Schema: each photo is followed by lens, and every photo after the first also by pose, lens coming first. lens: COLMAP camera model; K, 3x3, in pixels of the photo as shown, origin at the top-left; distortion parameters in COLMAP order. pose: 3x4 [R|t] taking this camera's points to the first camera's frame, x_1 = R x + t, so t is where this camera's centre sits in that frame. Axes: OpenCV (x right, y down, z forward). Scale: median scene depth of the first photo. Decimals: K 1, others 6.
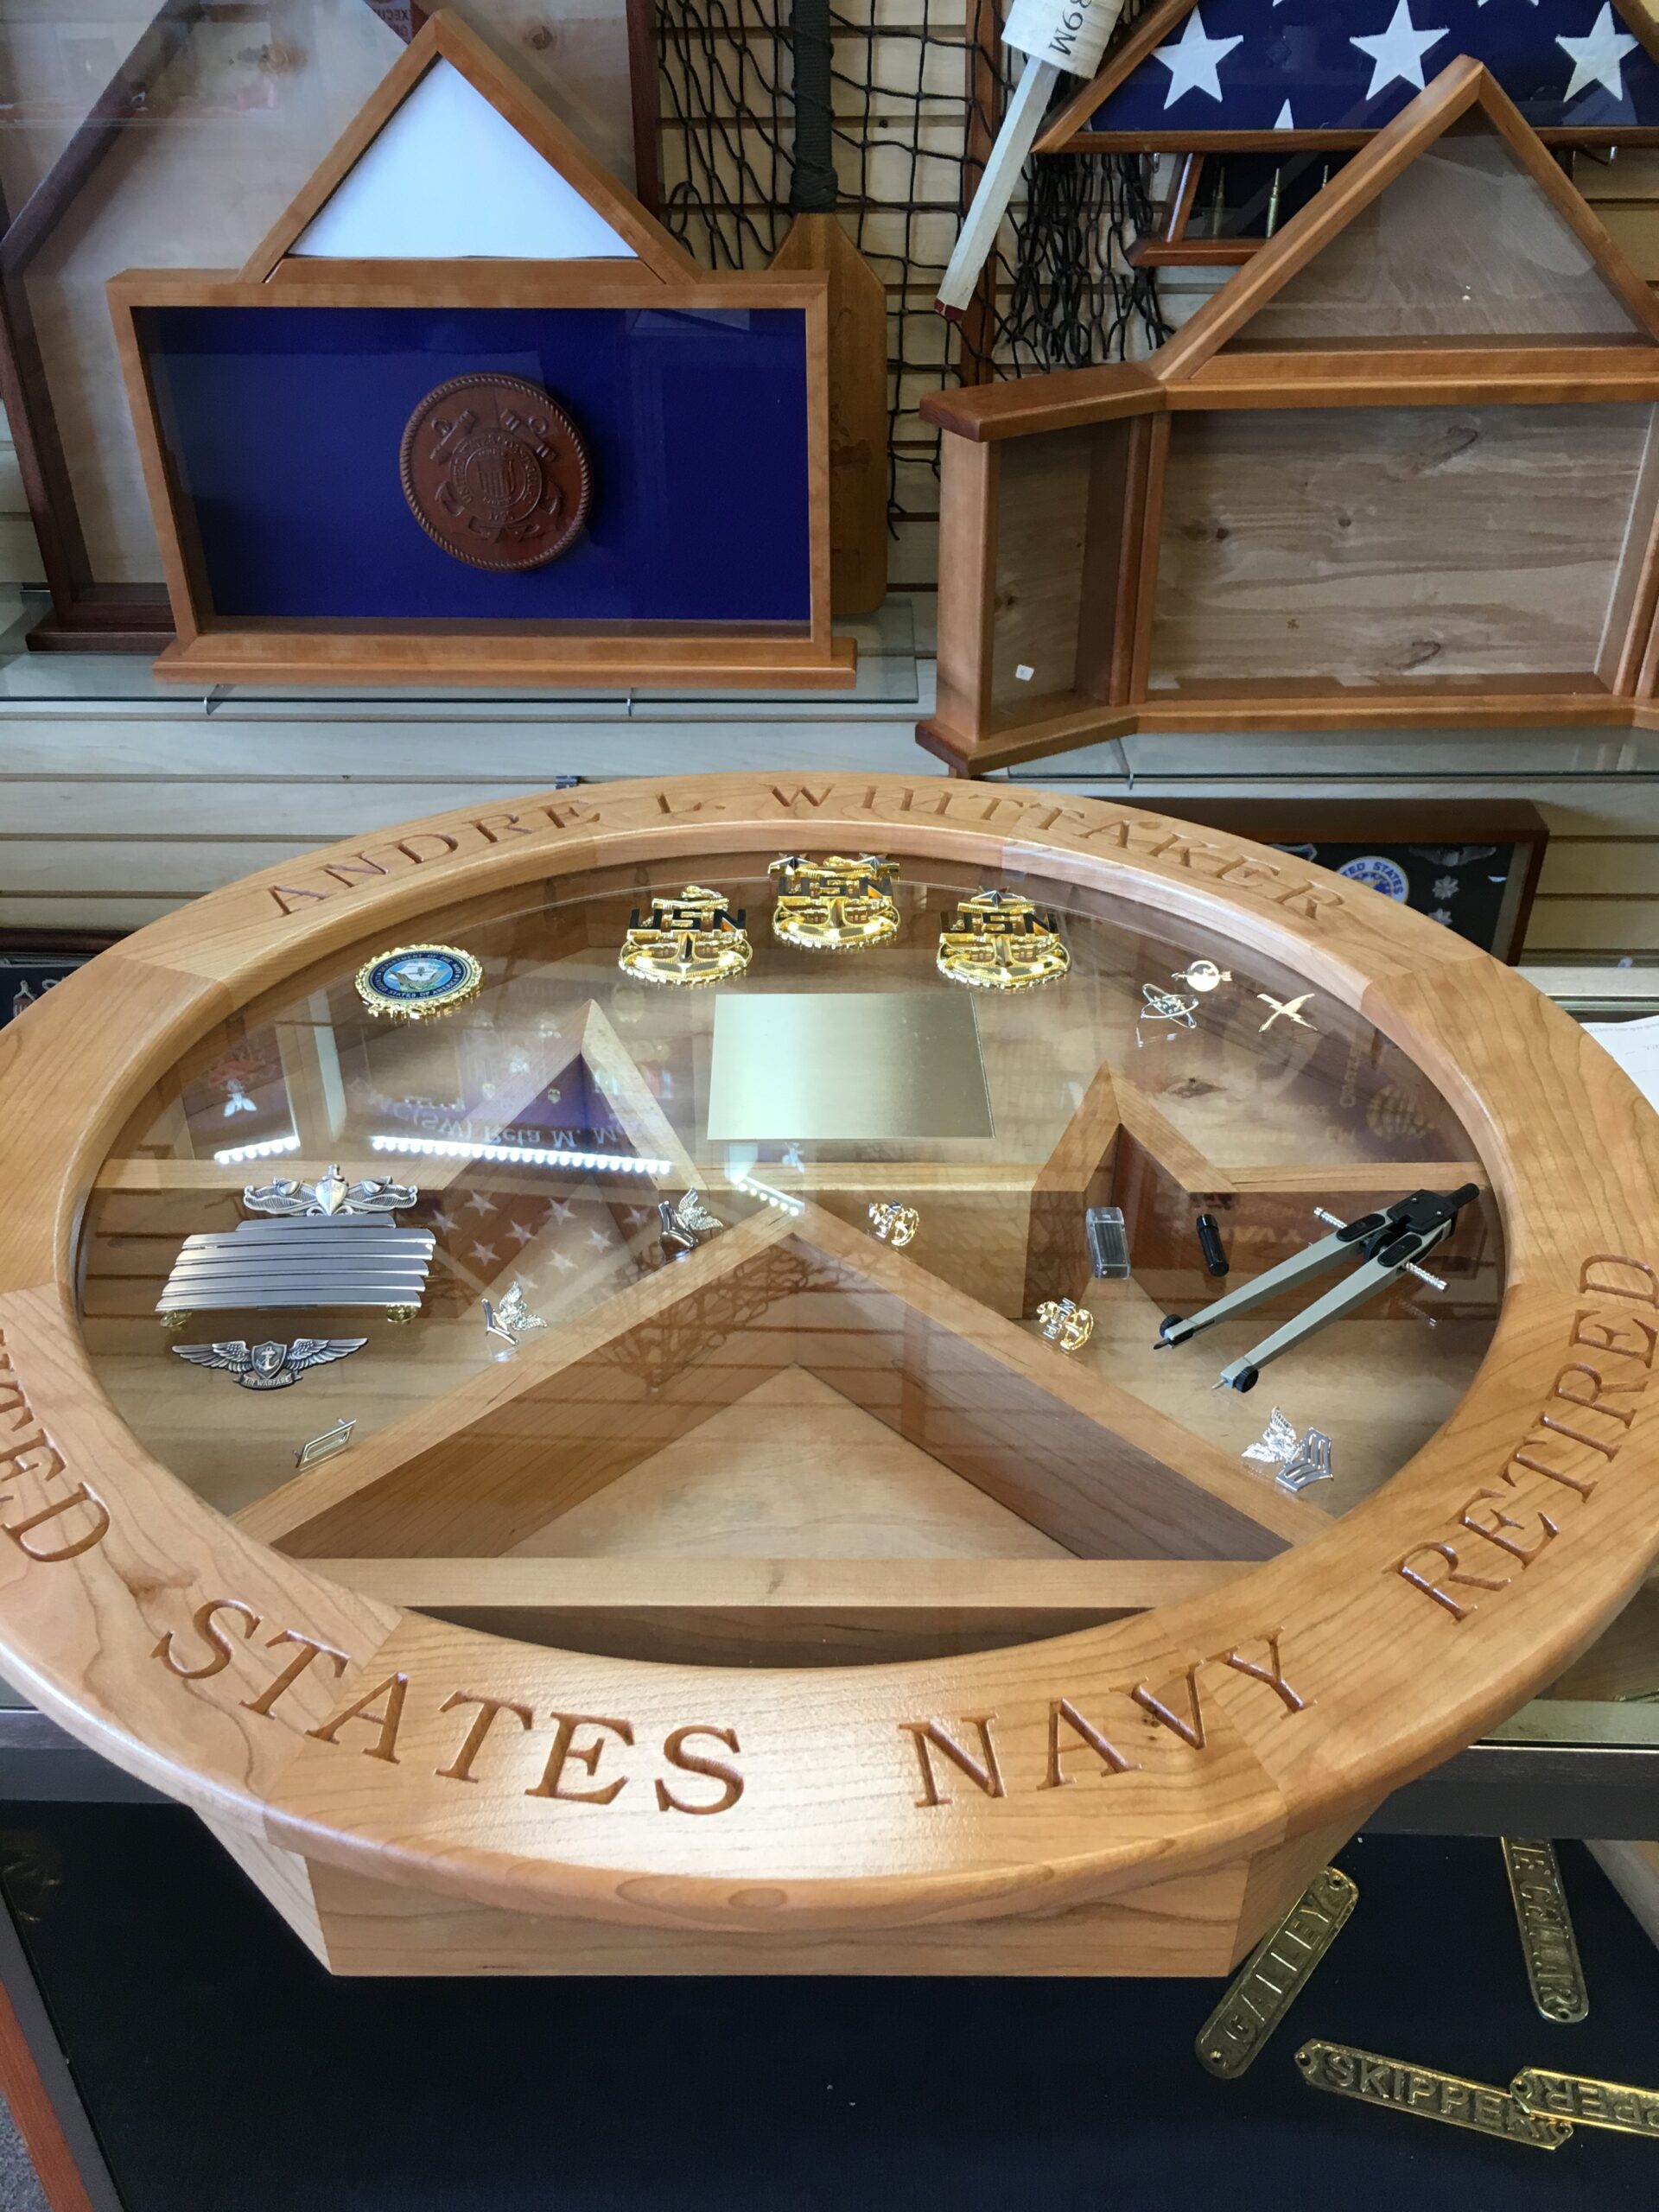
lens RADIAL K [[1855.1, 0, 829.7], [0, 1855.1, 1105.3], [0, 0, 1]] dist [0.041823, -0.054228]
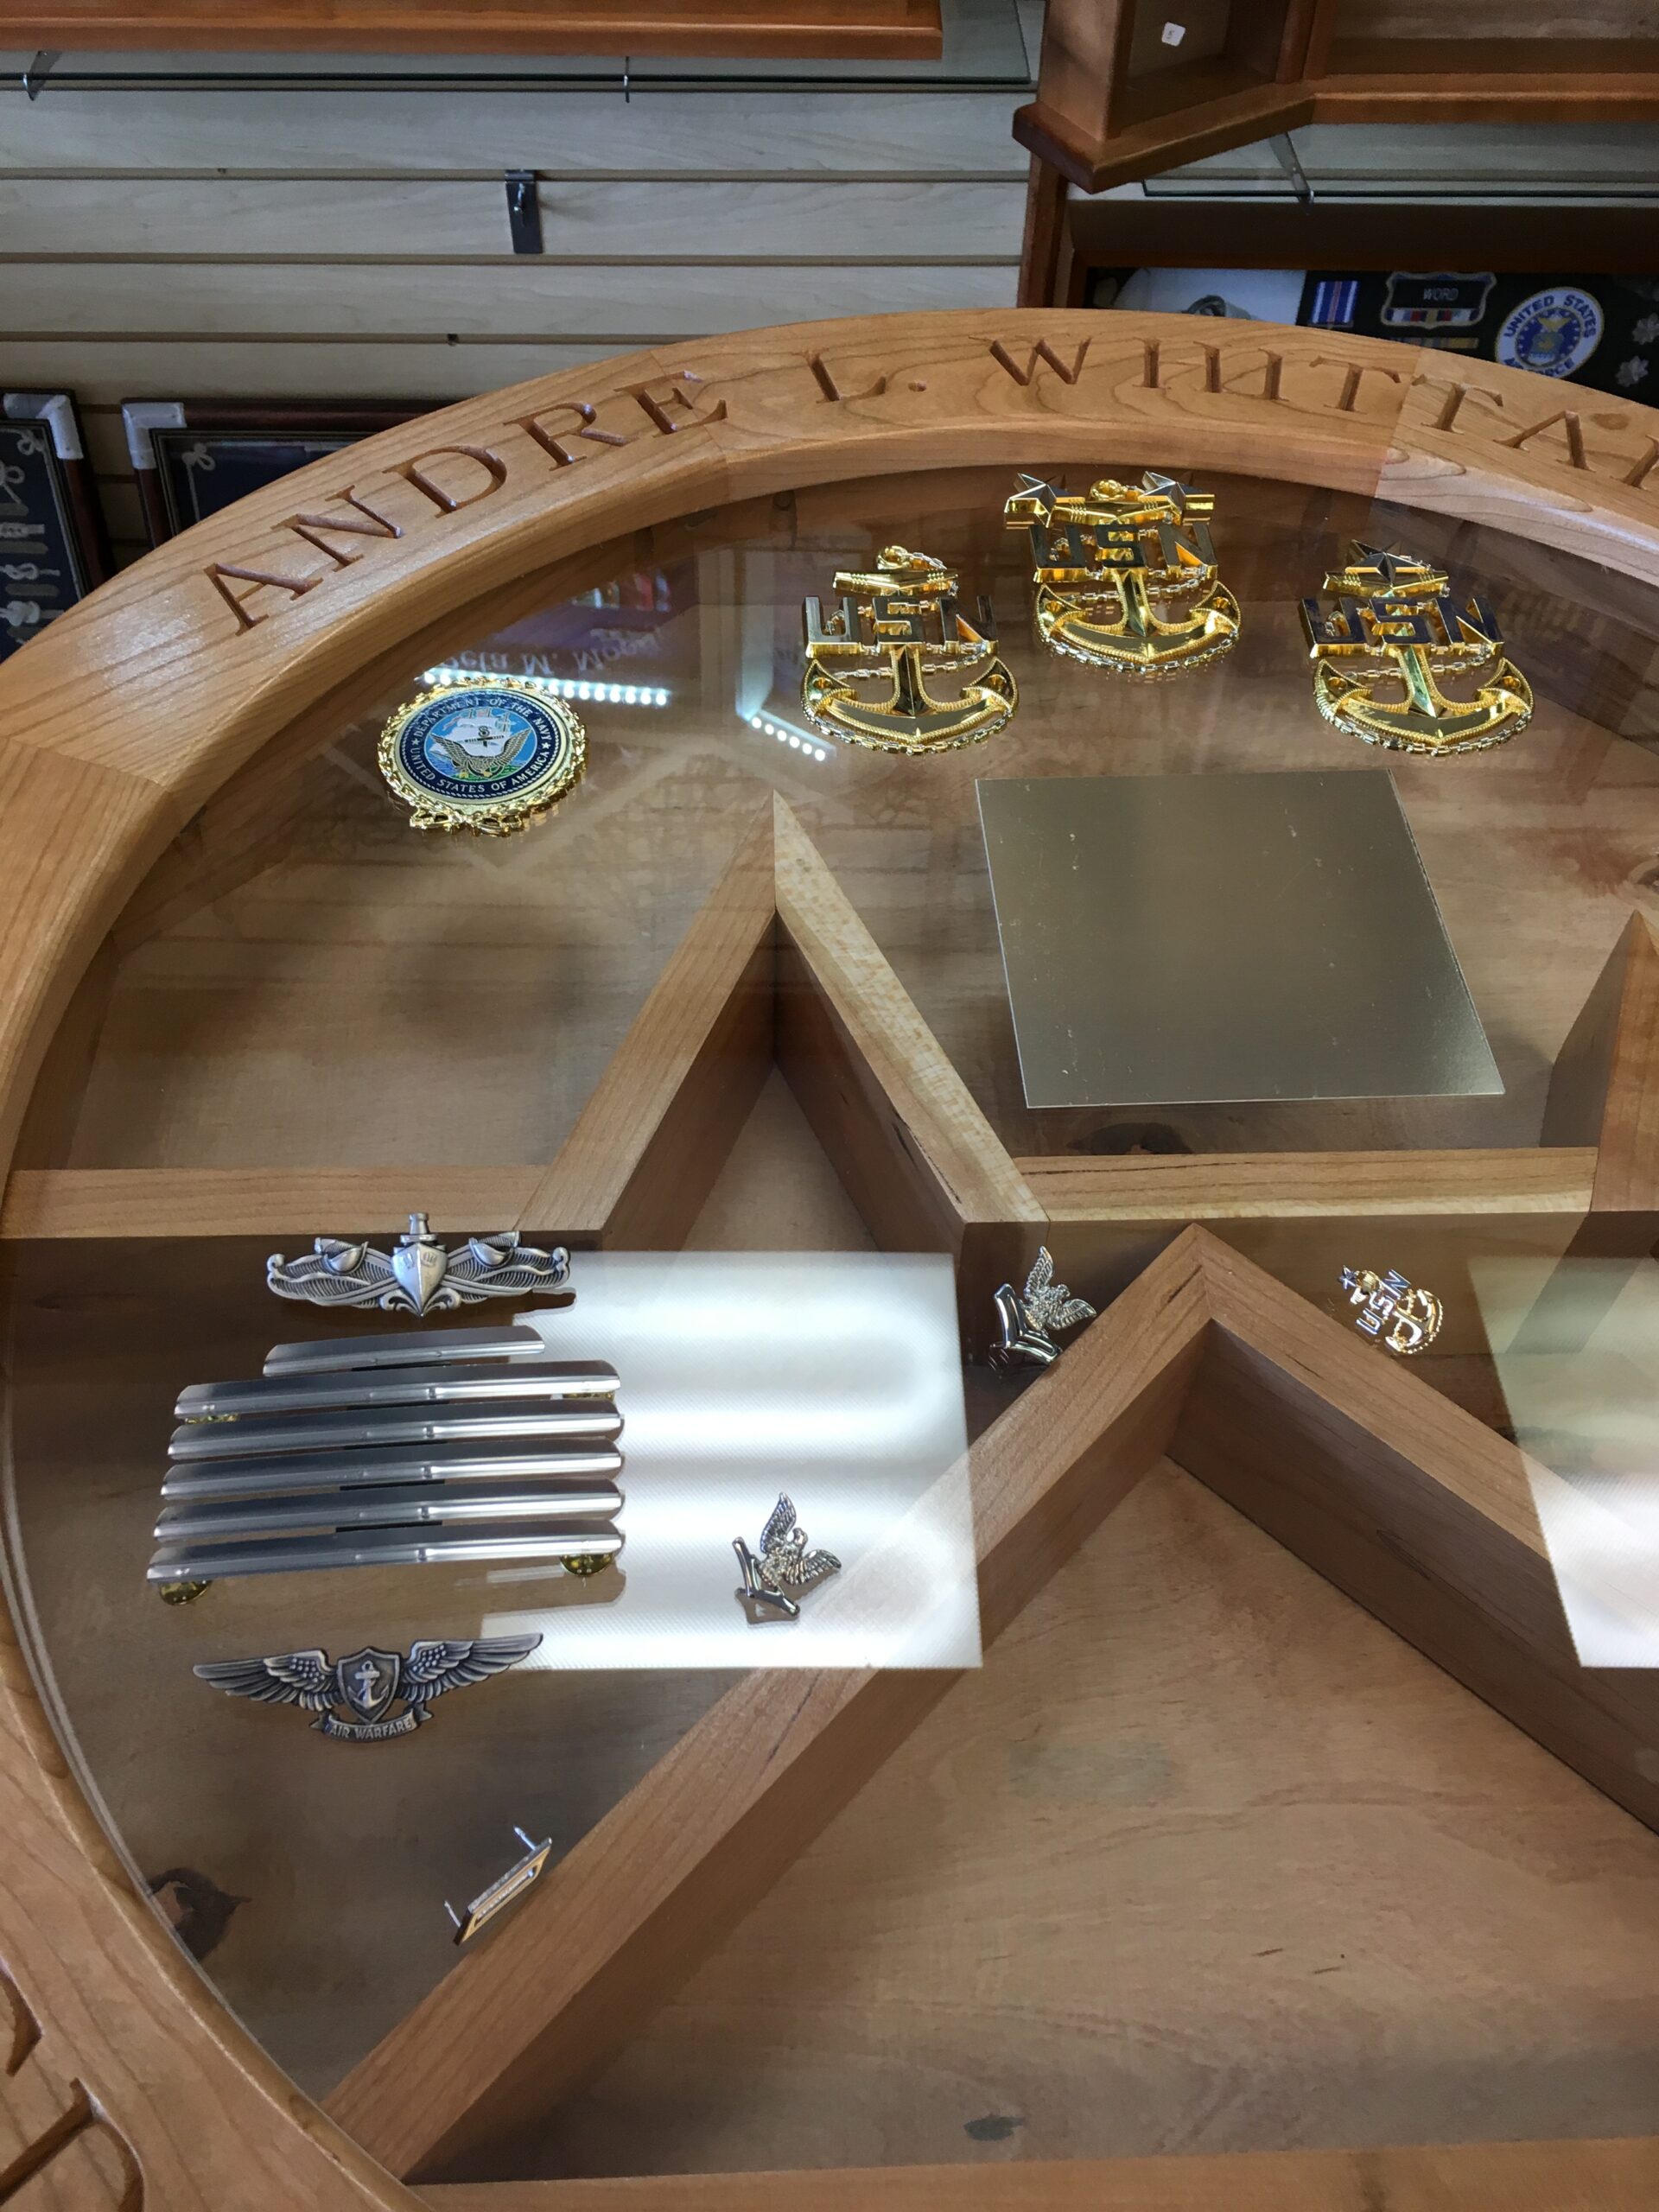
lens RADIAL K [[1855.1, 0, 823.2], [0, 1855.1, 1108.5], [0, 0, 1]] dist [0.041823, -0.054228]
pose [[0.999085, -0.019026, 0.038314, -0.122213], [0.005572, 0.945899, 0.324413, -0.138990], [-0.042413, -0.323902, 0.945139, 0.346479]]
